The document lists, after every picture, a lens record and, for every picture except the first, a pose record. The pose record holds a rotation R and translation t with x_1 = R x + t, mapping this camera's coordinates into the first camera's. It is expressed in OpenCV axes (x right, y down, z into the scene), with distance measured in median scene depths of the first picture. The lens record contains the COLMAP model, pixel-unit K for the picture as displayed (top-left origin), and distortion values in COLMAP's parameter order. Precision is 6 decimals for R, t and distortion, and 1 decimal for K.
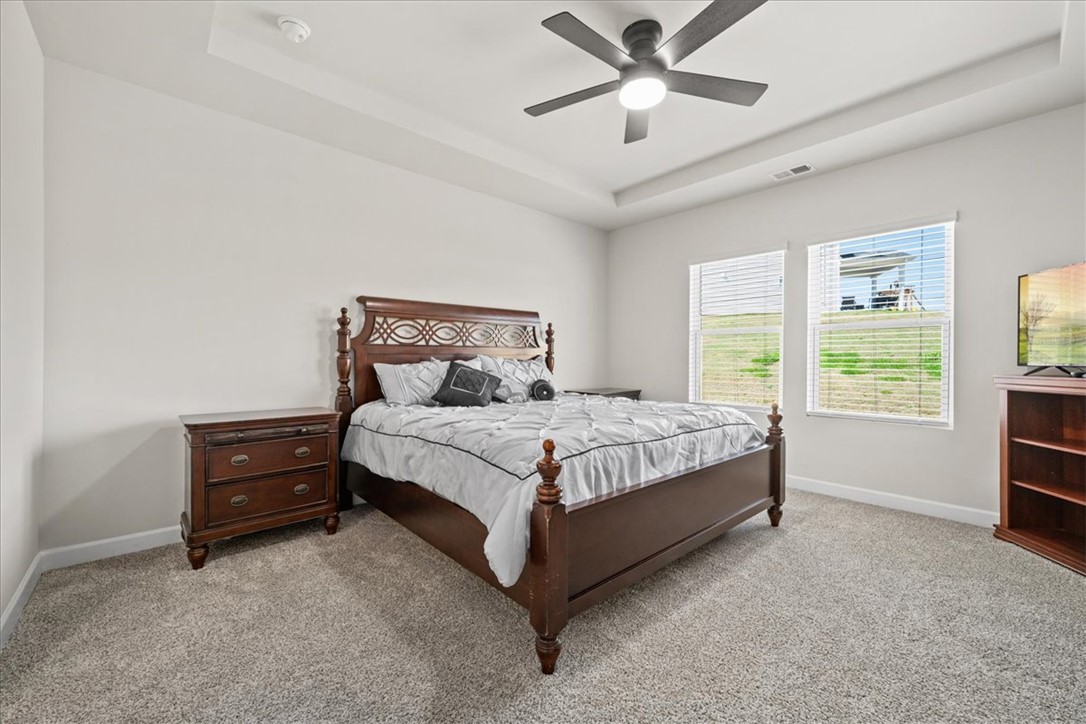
lens RADIAL K [[433.9, 0, 539.4], [0, 433.9, 359.3], [0, 0, 1]] dist [-0.000515, -0.000005]
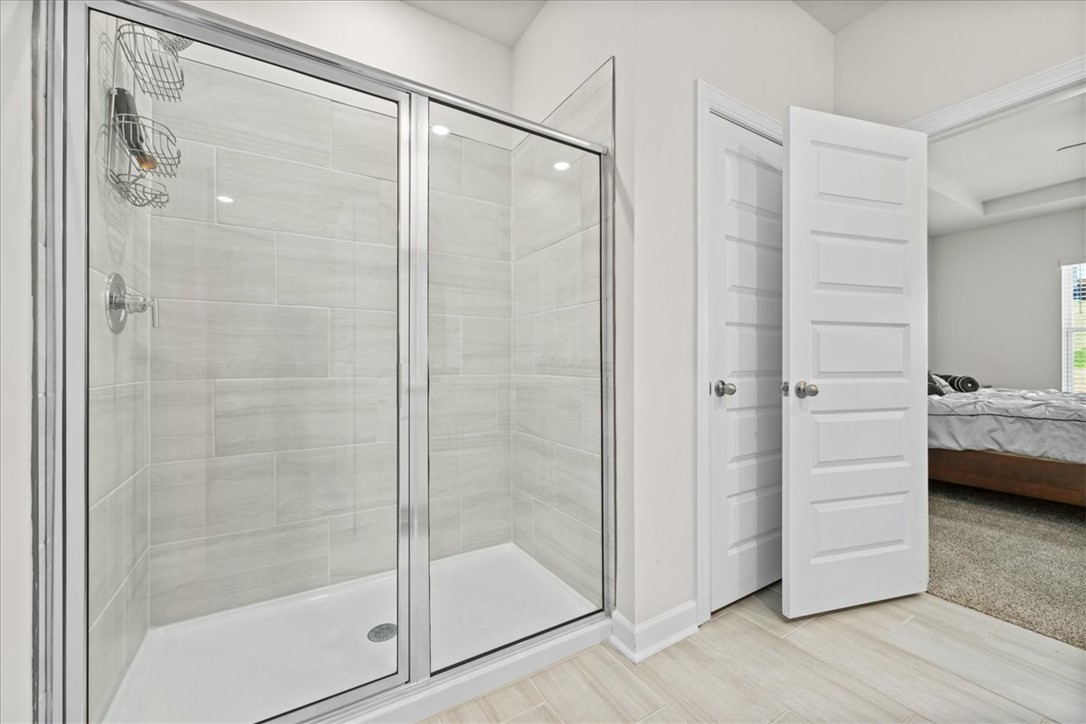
lens RADIAL K [[433.9, 0, 539.4], [0, 433.9, 359.3], [0, 0, 1]] dist [-0.000515, -0.000005]
pose [[0.983065, -0.007895, -0.183087, -0.880082], [0.007448, 0.999967, -0.003128, 0.003969], [0.183106, 0.001712, 0.983092, -0.324261]]
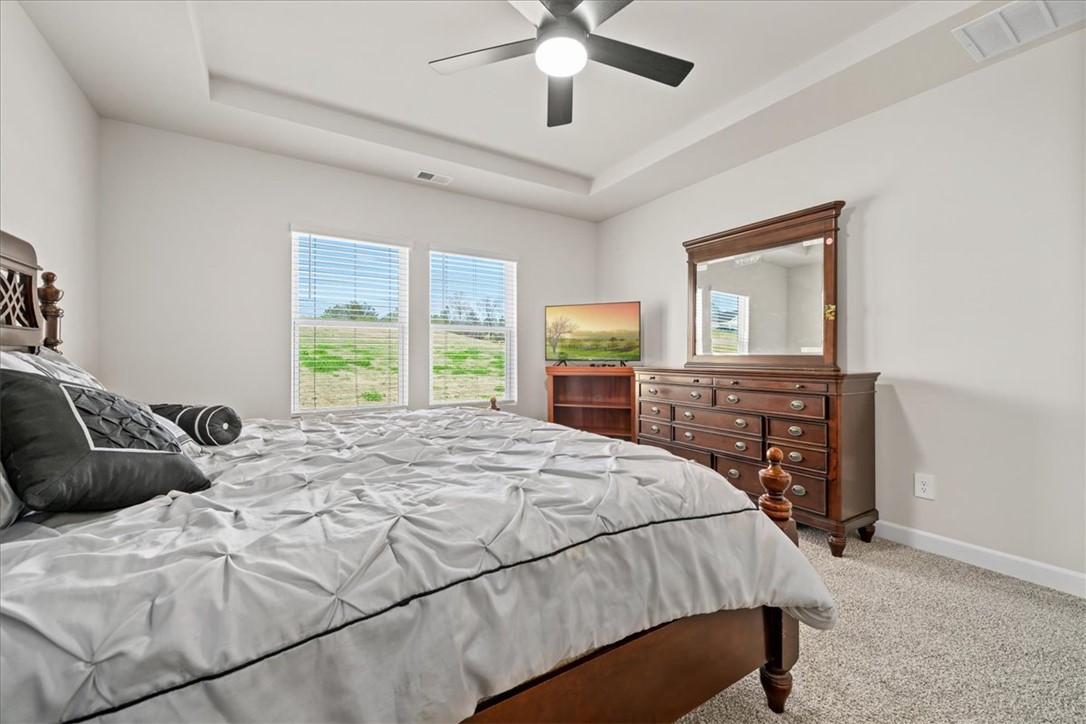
lens RADIAL K [[433.9, 0, 539.4], [0, 433.9, 359.3], [0, 0, 1]] dist [-0.000515, -0.000005]
pose [[0.178652, -0.006558, 0.983891, -0.402091], [-0.005463, 0.999956, 0.007657, -0.003663], [-0.983897, -0.006743, 0.178608, 0.561393]]
